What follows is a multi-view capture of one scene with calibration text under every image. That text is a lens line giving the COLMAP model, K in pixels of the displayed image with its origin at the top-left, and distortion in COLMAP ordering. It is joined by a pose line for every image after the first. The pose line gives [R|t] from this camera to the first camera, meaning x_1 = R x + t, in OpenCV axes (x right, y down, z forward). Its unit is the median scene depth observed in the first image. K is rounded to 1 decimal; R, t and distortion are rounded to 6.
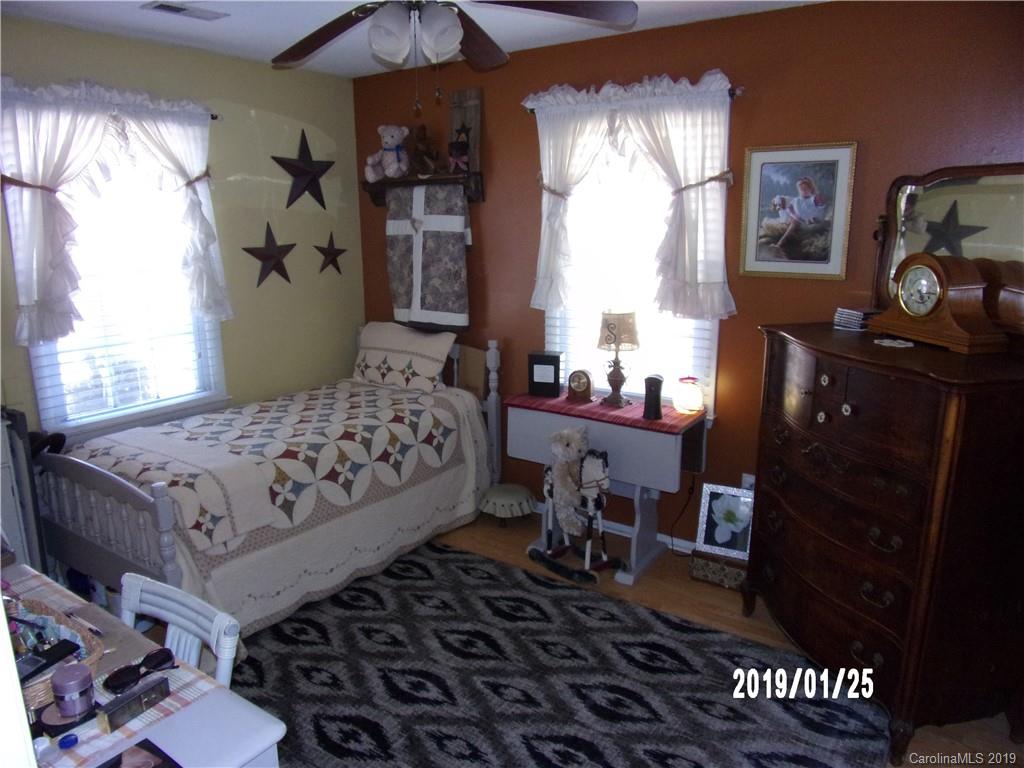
lens RADIAL K [[719.4, 0, 512.0], [0, 719.4, 384.0], [0, 0, 1]] dist [-0.050805, 0.001049]
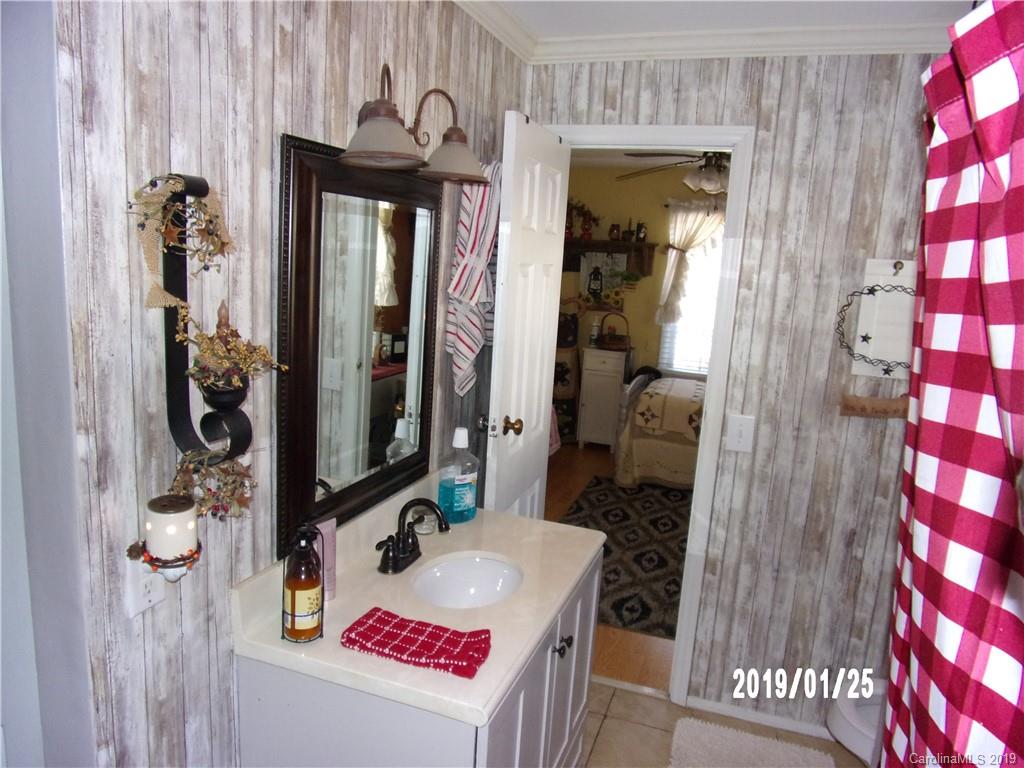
lens RADIAL K [[719.4, 0, 512.0], [0, 719.4, 384.0], [0, 0, 1]] dist [-0.050805, 0.001049]
pose [[0.270233, 0.199684, -0.941860, 1.244926], [-0.278520, 0.952643, 0.122058, -0.027472], [0.921629, 0.229343, 0.313051, -0.012245]]
